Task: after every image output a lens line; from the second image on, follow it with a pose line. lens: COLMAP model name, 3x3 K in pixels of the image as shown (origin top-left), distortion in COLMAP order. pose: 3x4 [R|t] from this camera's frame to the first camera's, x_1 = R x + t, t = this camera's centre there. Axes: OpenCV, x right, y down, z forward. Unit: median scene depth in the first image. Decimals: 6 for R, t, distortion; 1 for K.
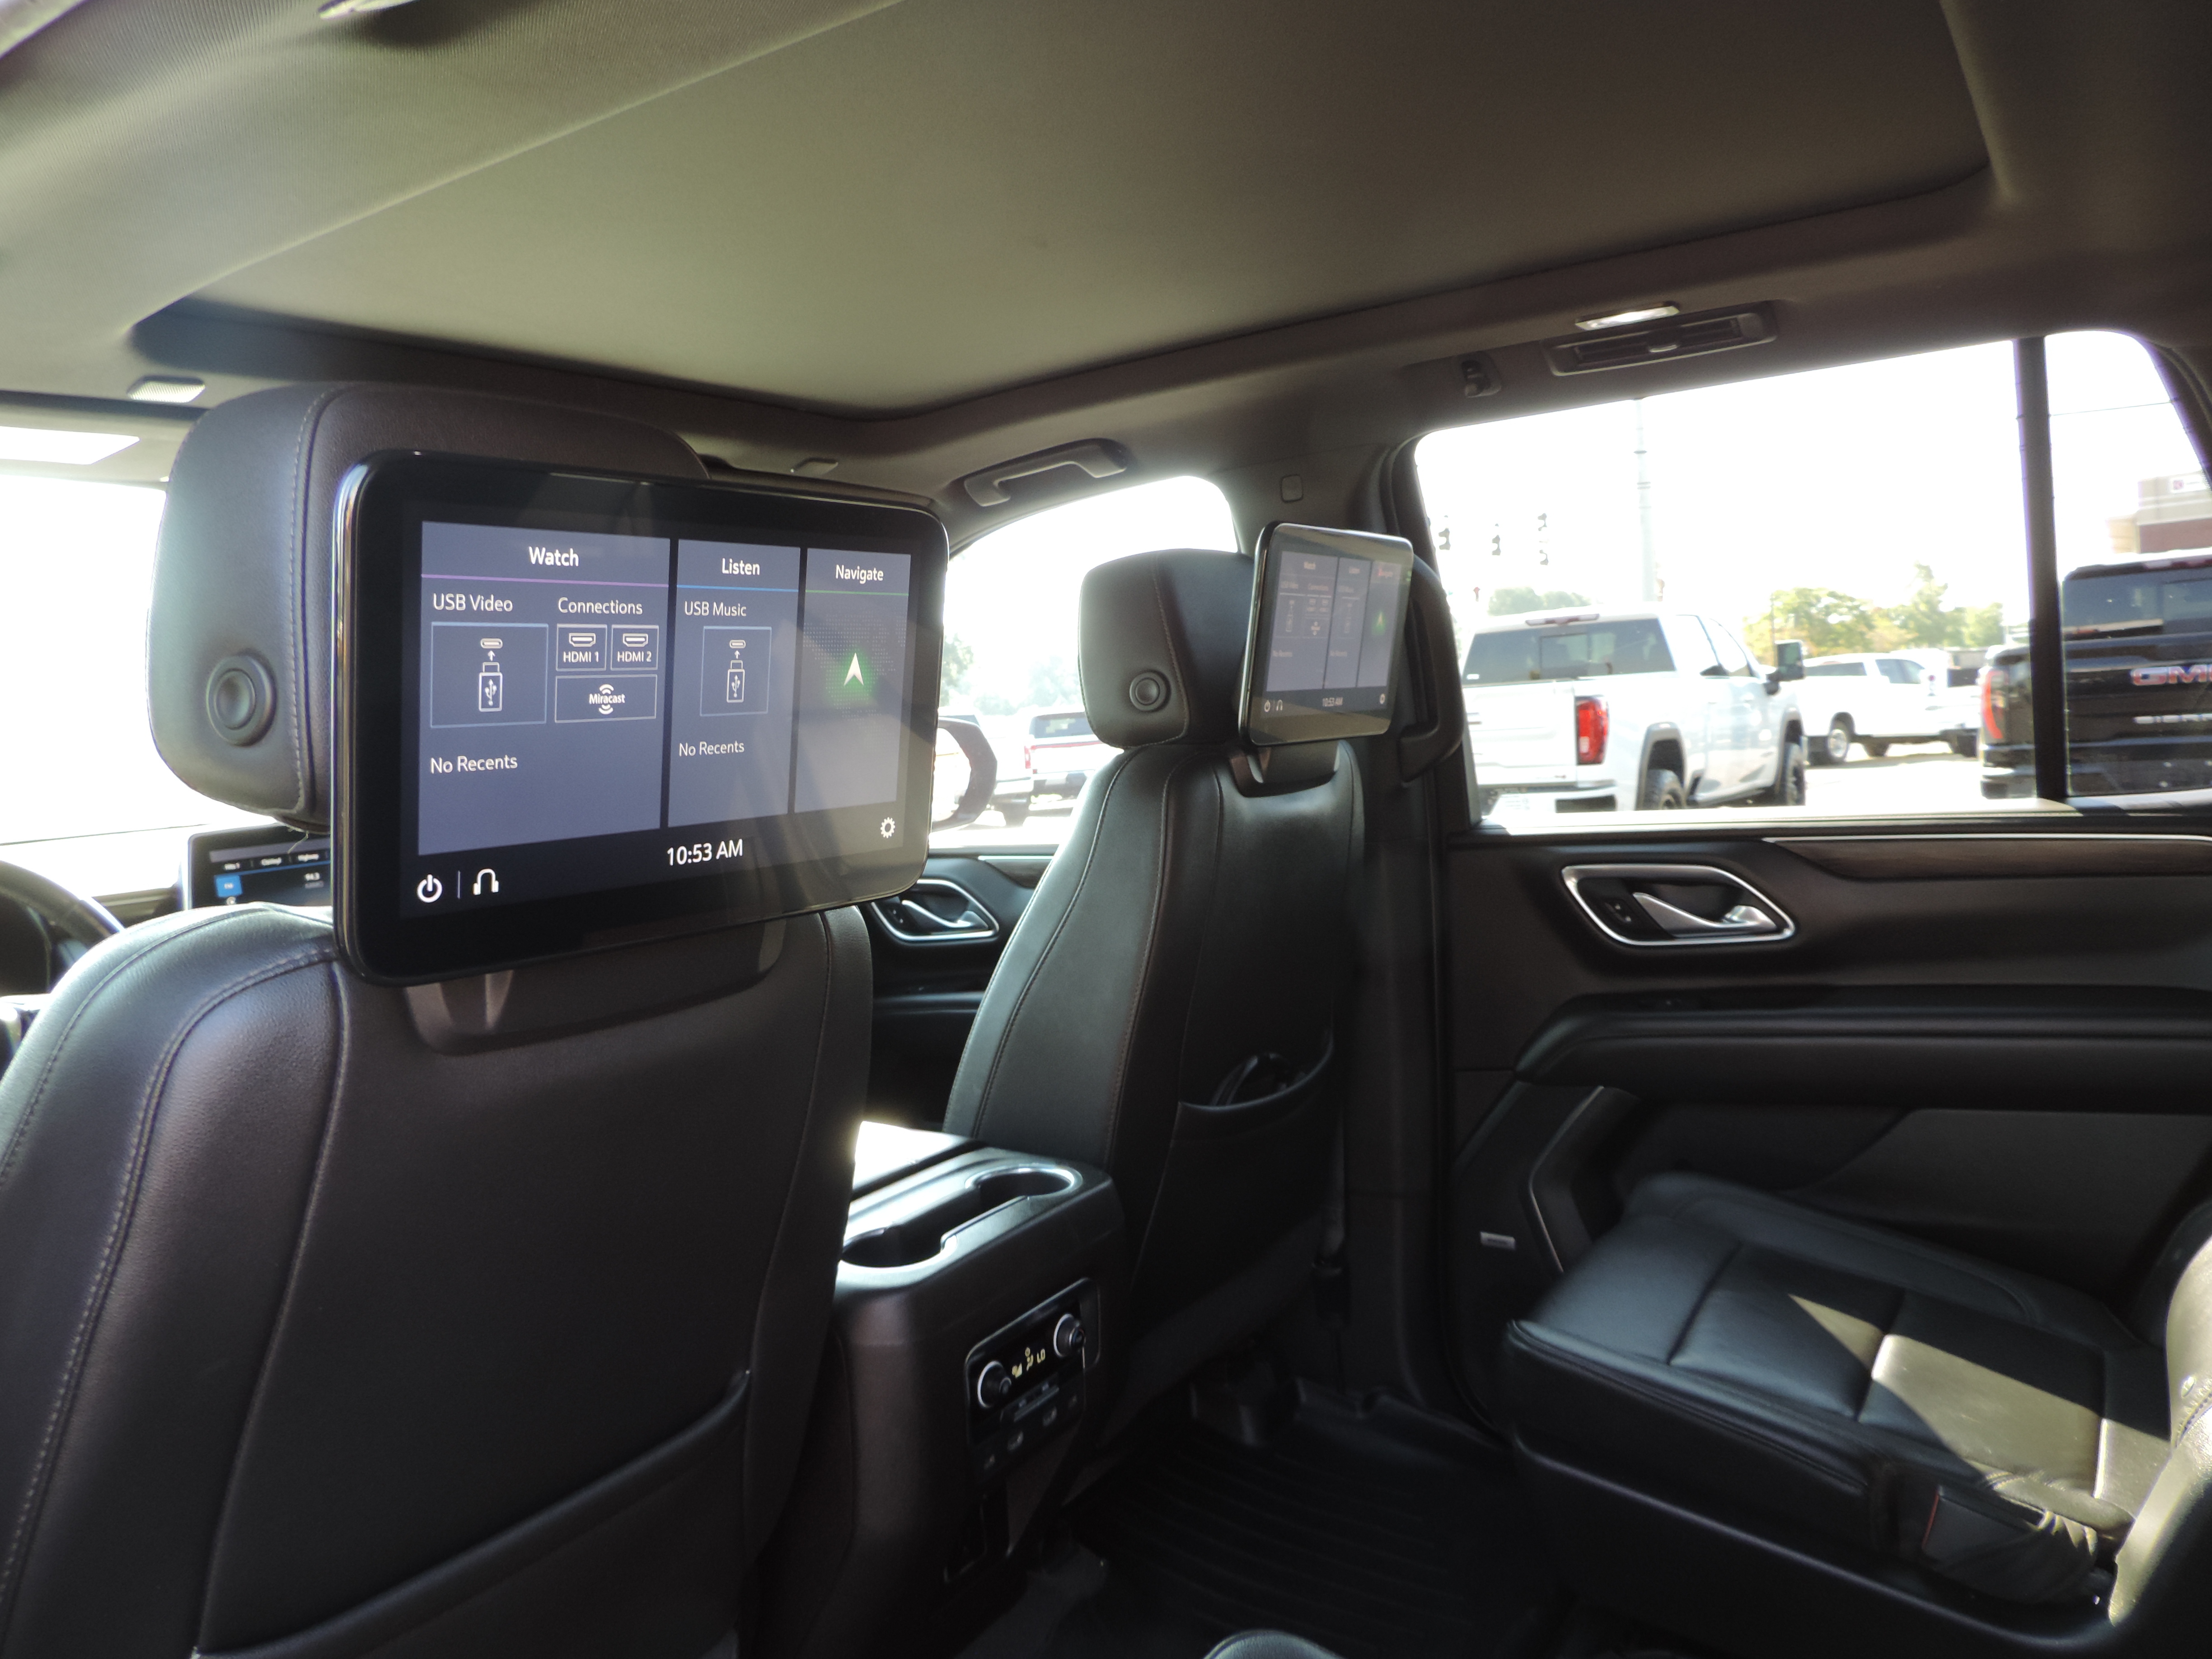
lens RADIAL K [[1577.8, 0, 1106.0], [0, 1577.8, 829.5], [0, 0, 1]] dist [-0.002223, 0.007336]
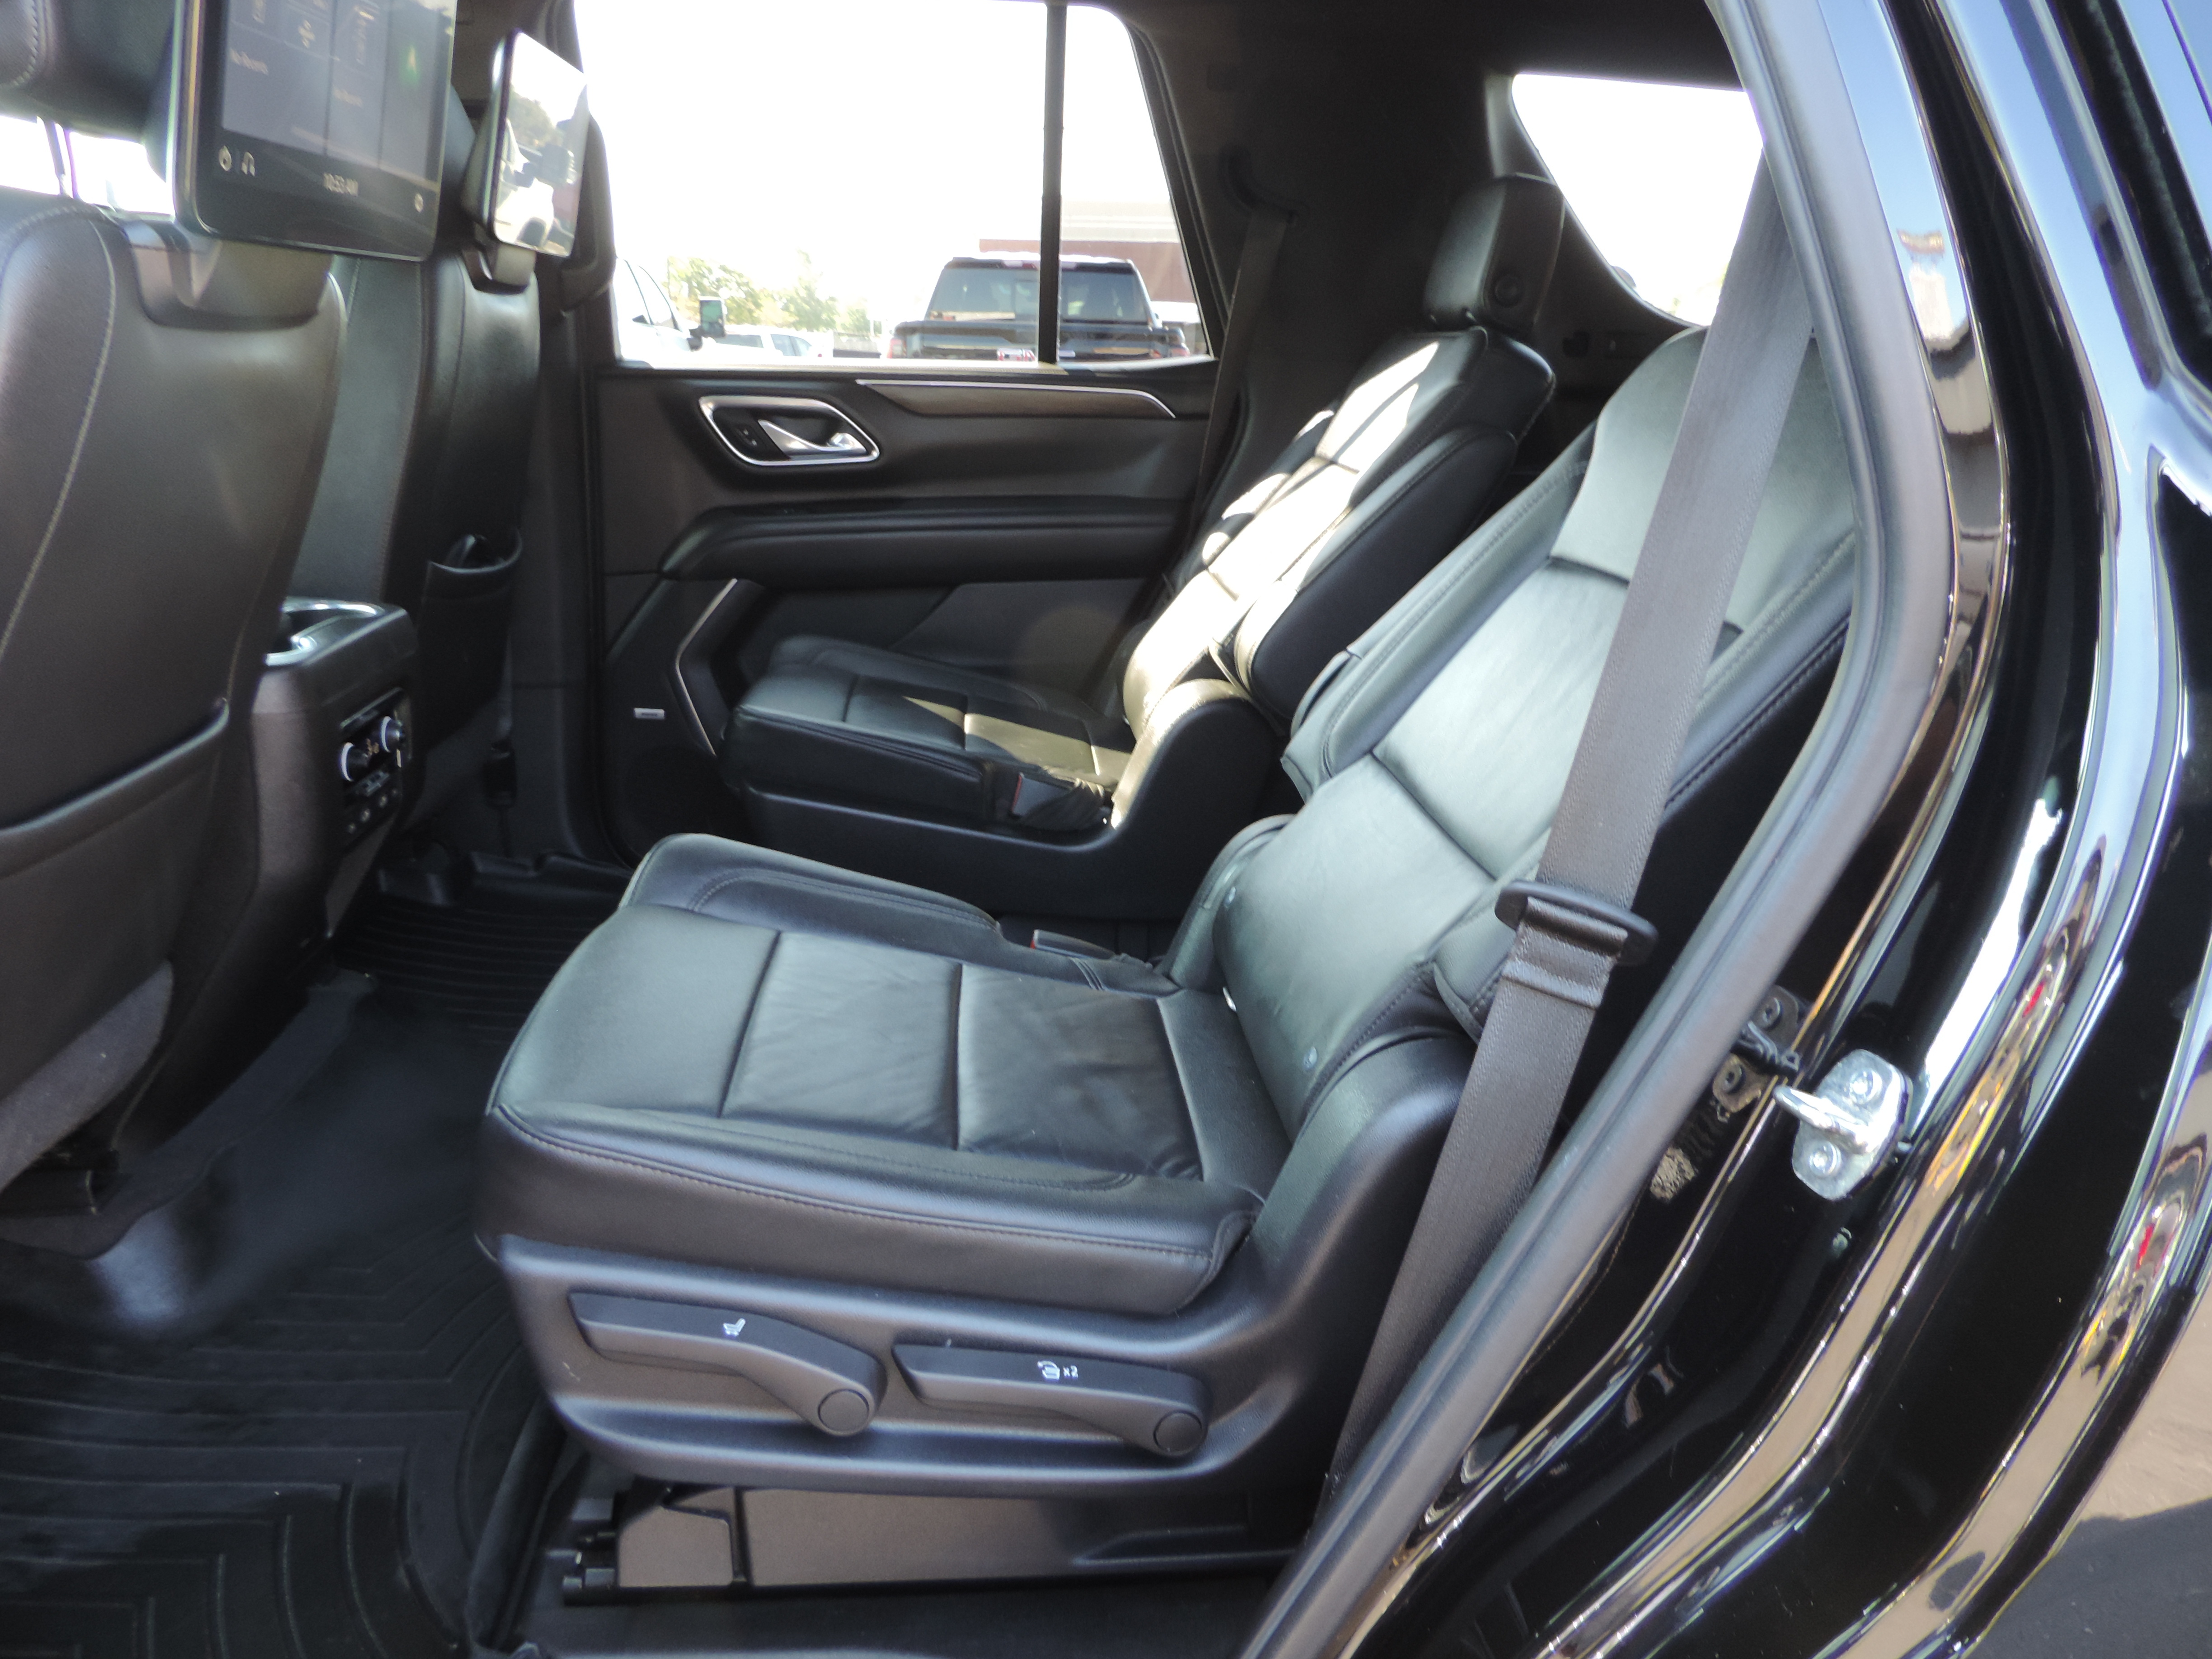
lens RADIAL K [[1554.6, 0, 1106.0], [0, 1554.6, 829.5], [0, 0, 1]] dist [-0.044969, -0.010235]
pose [[0.792469, -0.096102, 0.602294, -0.236146], [-0.039165, 0.977452, 0.207495, 0.103912], [-0.608654, -0.188022, 0.770836, -0.173675]]
